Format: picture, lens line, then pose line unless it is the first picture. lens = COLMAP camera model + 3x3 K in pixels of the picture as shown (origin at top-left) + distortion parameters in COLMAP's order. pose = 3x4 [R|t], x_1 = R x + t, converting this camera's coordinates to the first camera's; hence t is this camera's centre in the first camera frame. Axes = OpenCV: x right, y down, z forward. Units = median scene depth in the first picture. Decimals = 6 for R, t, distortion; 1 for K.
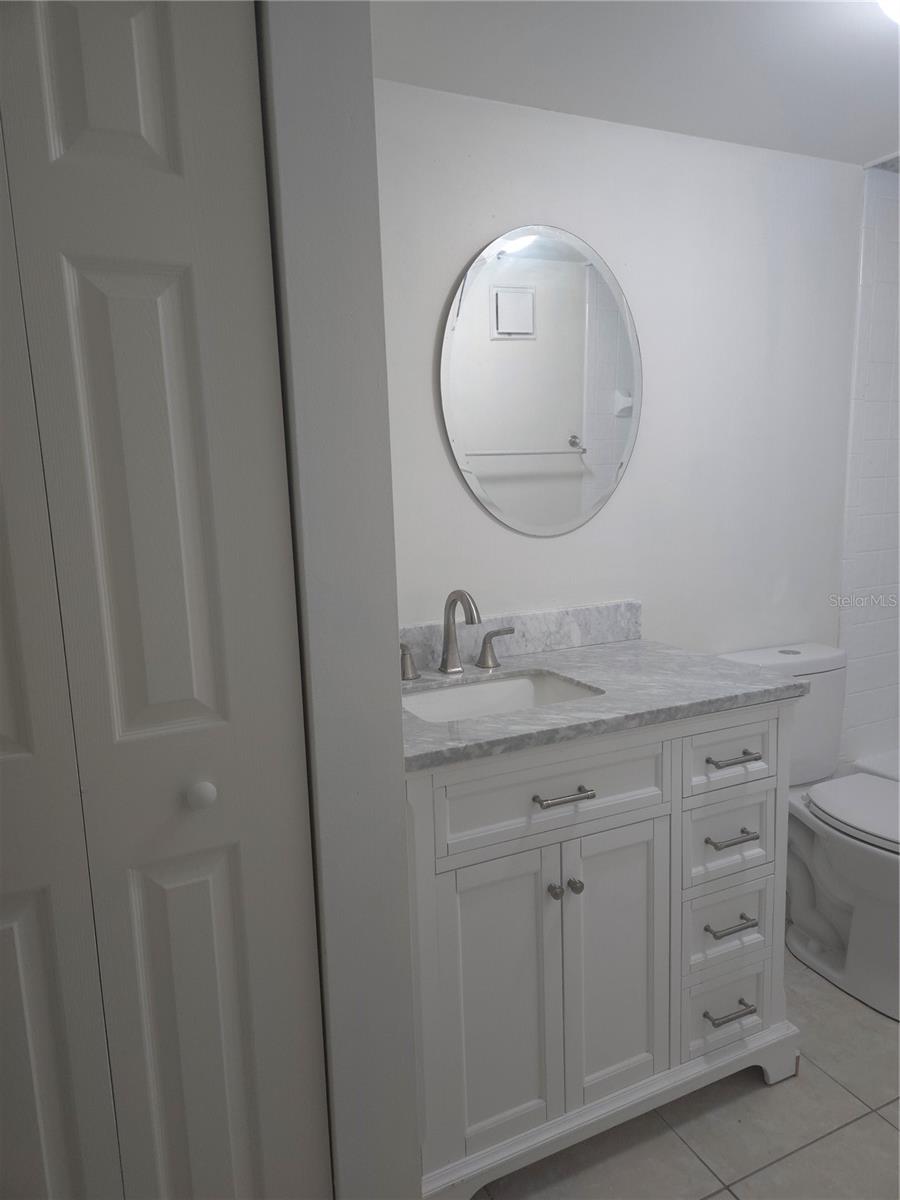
lens RADIAL K [[809.9, 0, 450.0], [0, 809.9, 600.0], [0, 0, 1]] dist [0.065965, -0.053355]
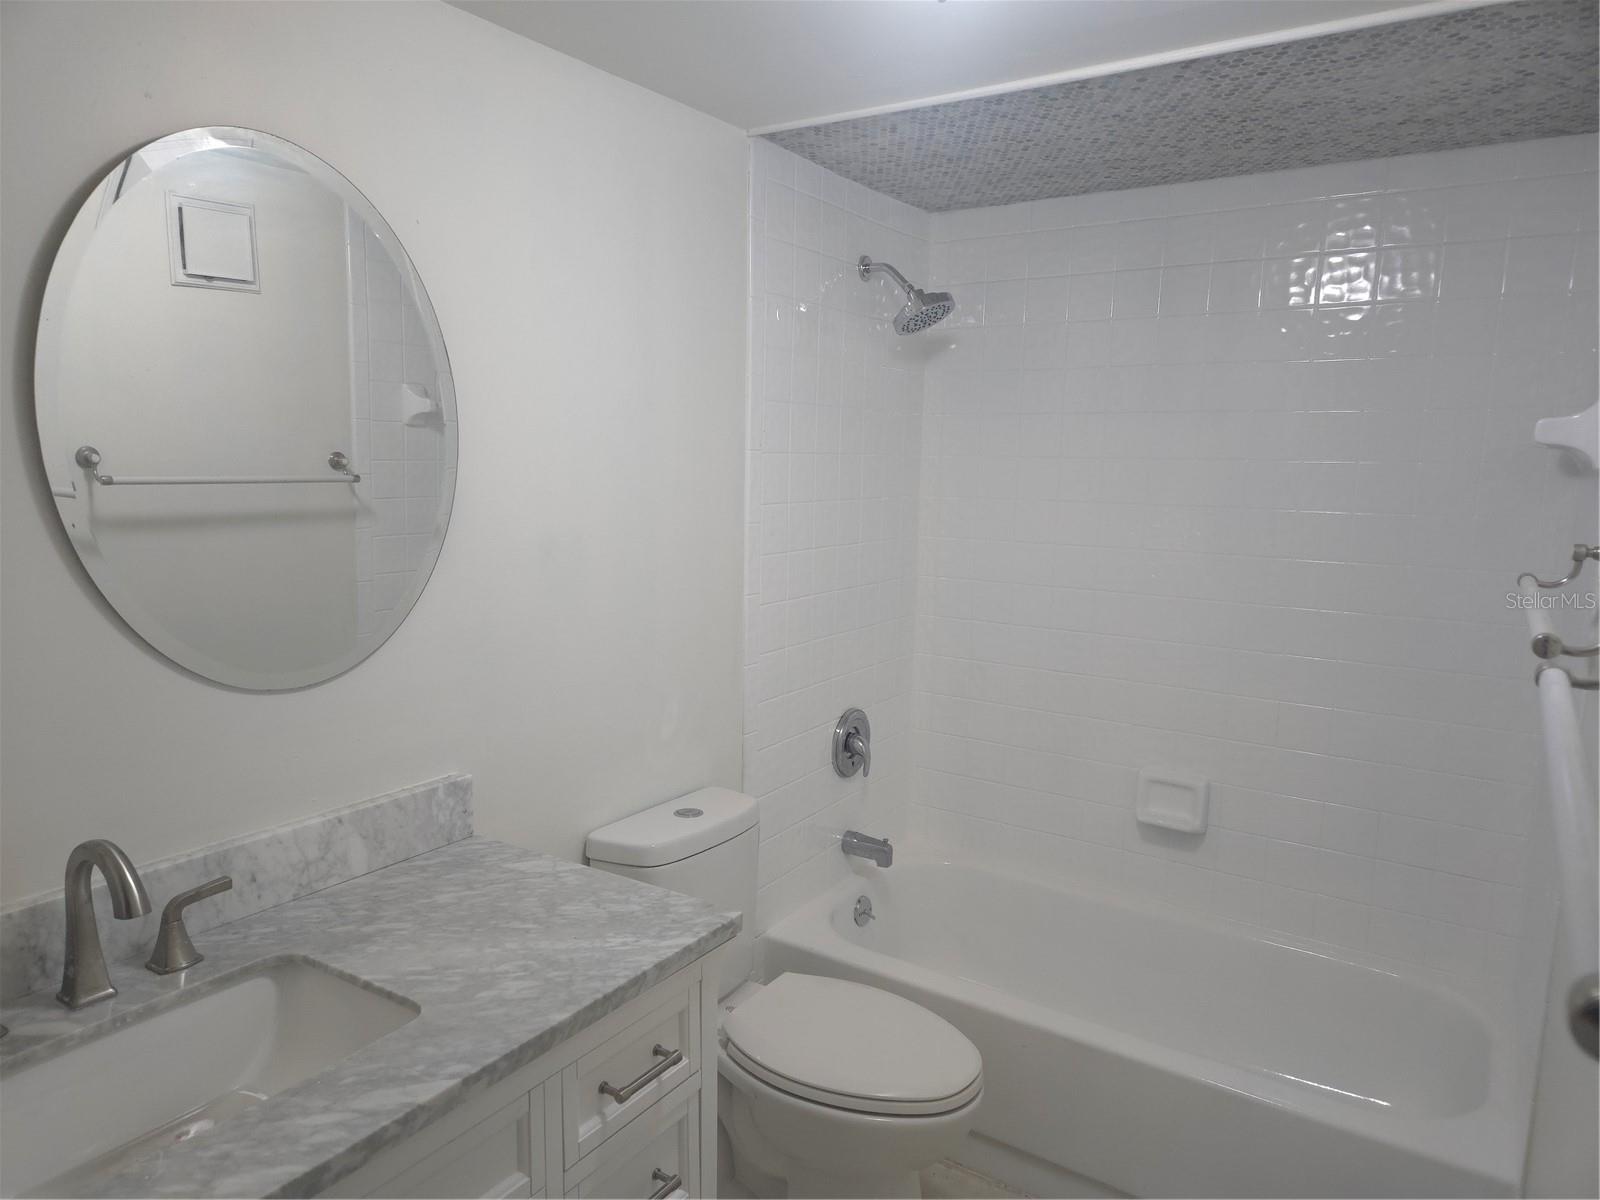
lens RADIAL K [[1079.8, 0, 798.5], [0, 1079.8, 611.2], [0, 0, 1]] dist [0.065965, -0.053355]
pose [[0.854479, -0.034281, 0.518354, 0.030433], [0.040523, 0.999178, -0.000721, -0.121930], [-0.517904, 0.021621, 0.855166, 0.197064]]
